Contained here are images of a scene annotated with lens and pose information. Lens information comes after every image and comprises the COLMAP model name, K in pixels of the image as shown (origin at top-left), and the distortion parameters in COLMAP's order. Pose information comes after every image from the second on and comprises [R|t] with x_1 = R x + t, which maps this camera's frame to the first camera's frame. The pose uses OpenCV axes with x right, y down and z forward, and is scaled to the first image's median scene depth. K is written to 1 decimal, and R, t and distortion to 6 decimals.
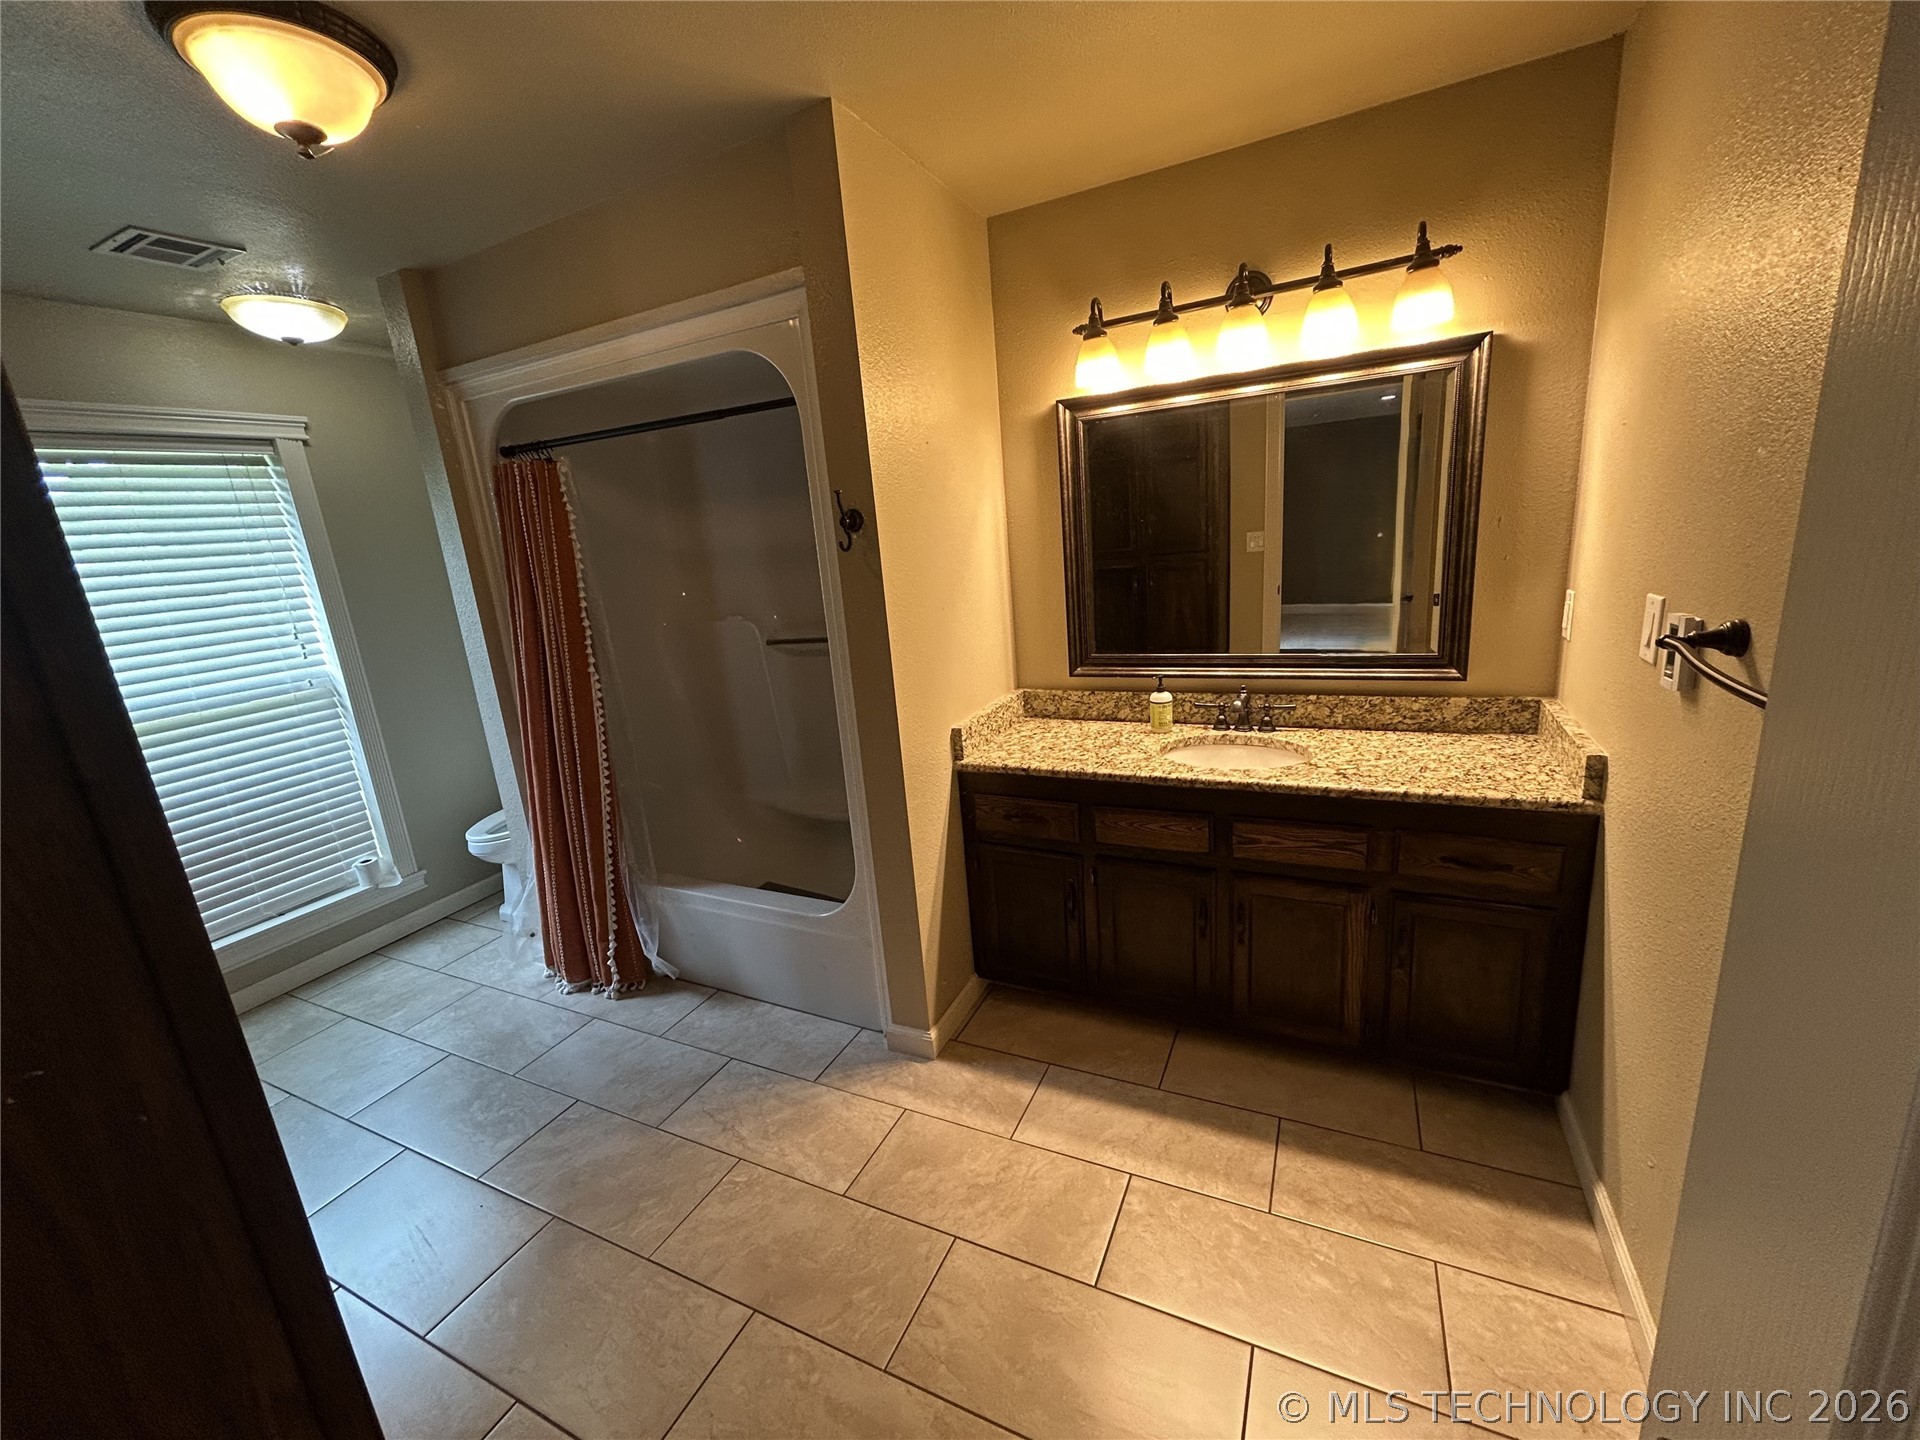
lens RADIAL K [[774.4, 0, 952.9], [0, 774.4, 721.7], [0, 0, 1]] dist [0.000008, 0.000118]
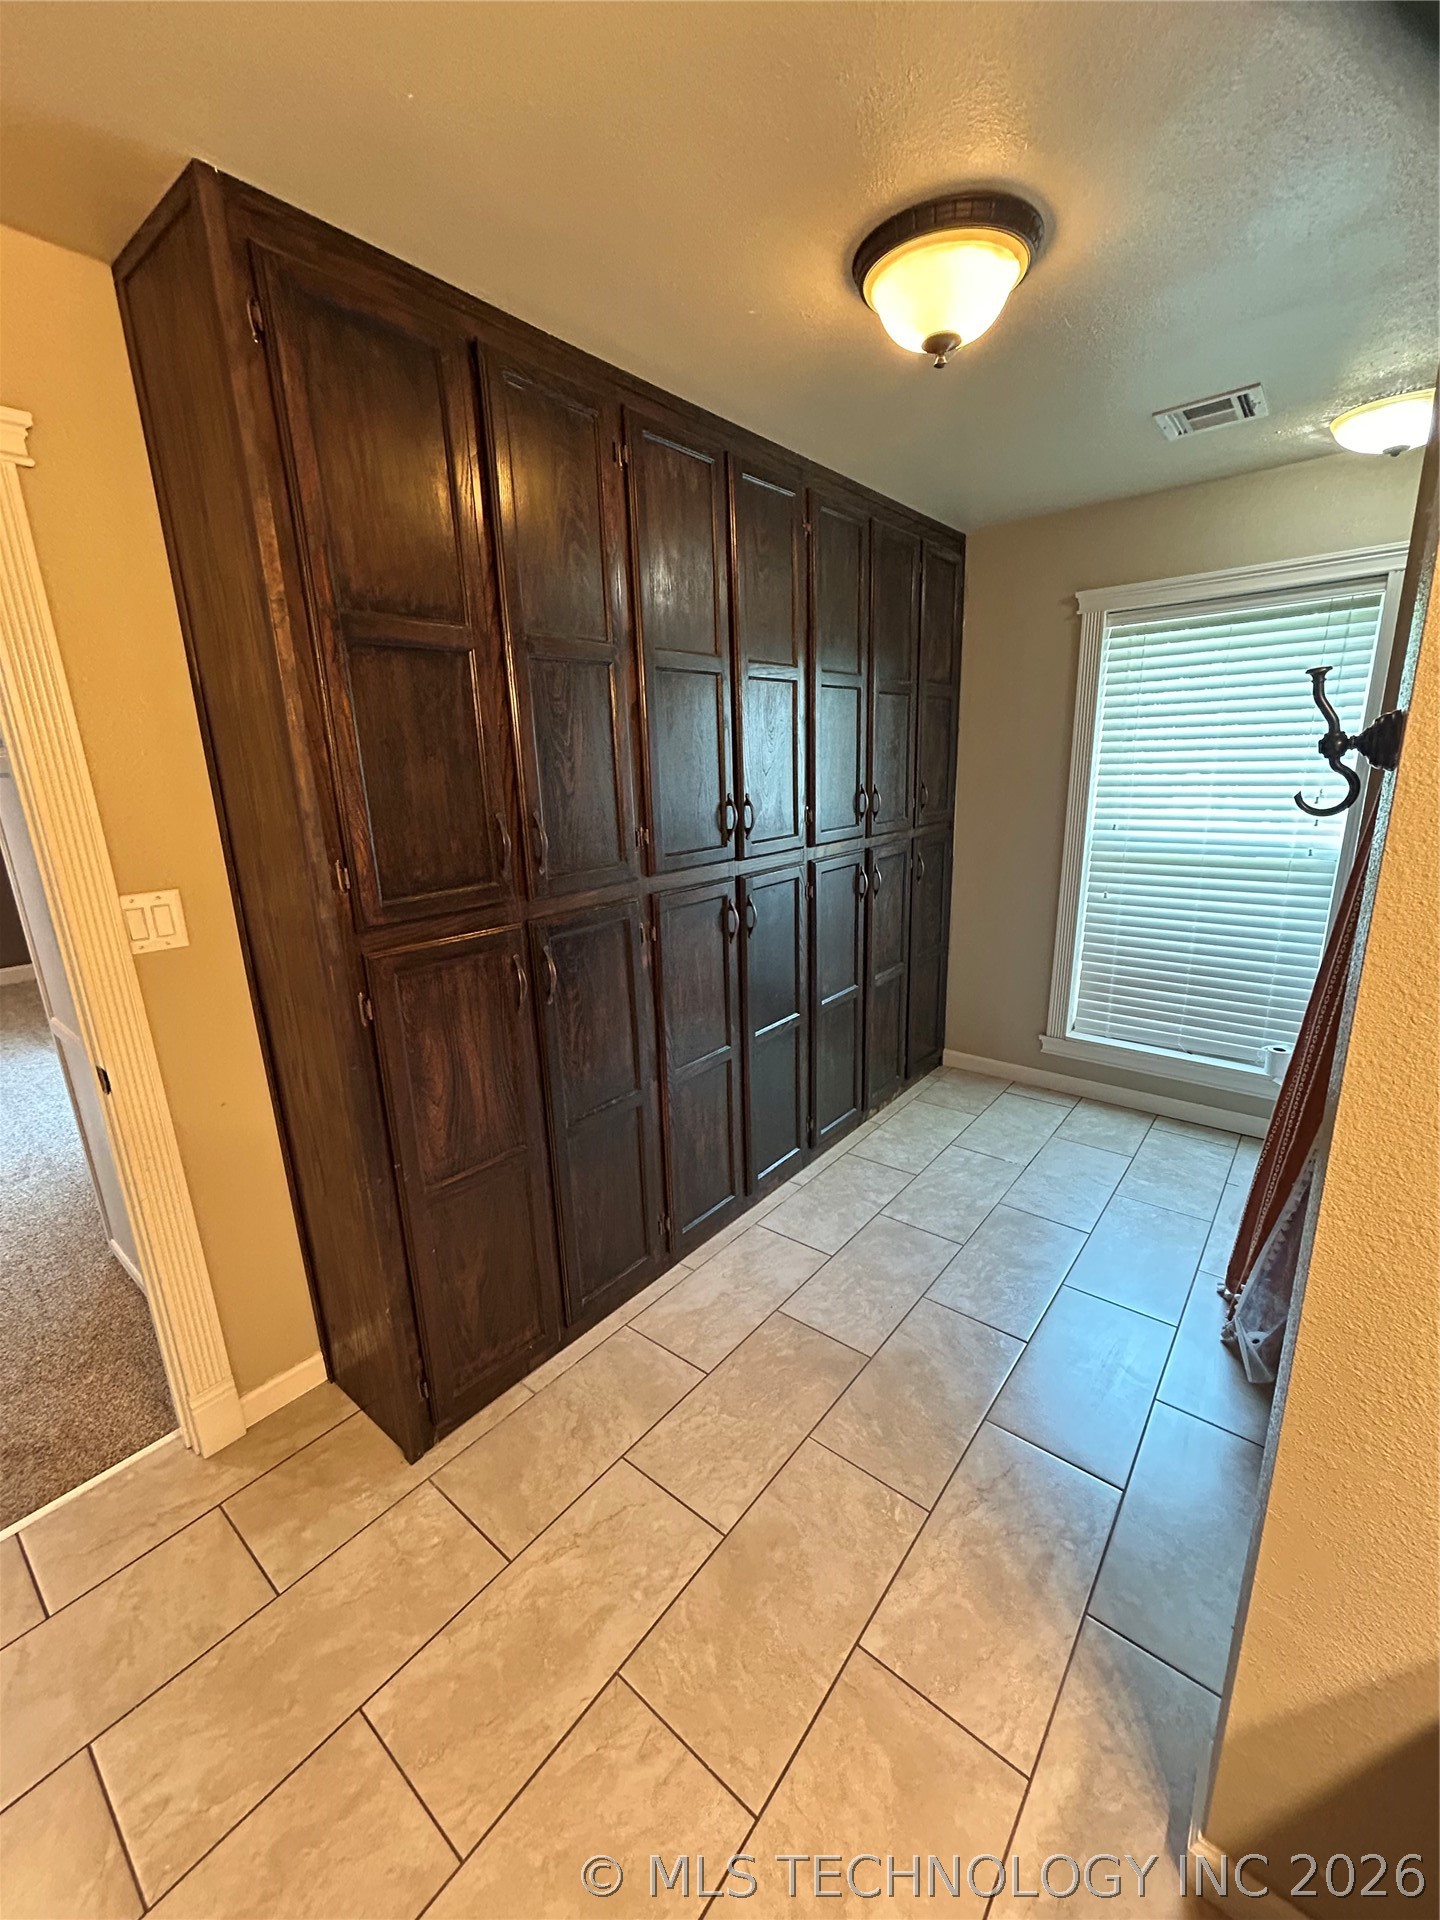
lens RADIAL K [[774.4, 0, 716.1], [0, 774.4, 952.6], [0, 0, 1]] dist [0.000008, 0.000118]
pose [[-0.225872, 0.328652, -0.917044, 0.336739], [-0.184655, 0.909861, 0.371559, -0.238639], [0.956496, 0.253262, -0.144825, 0.760070]]
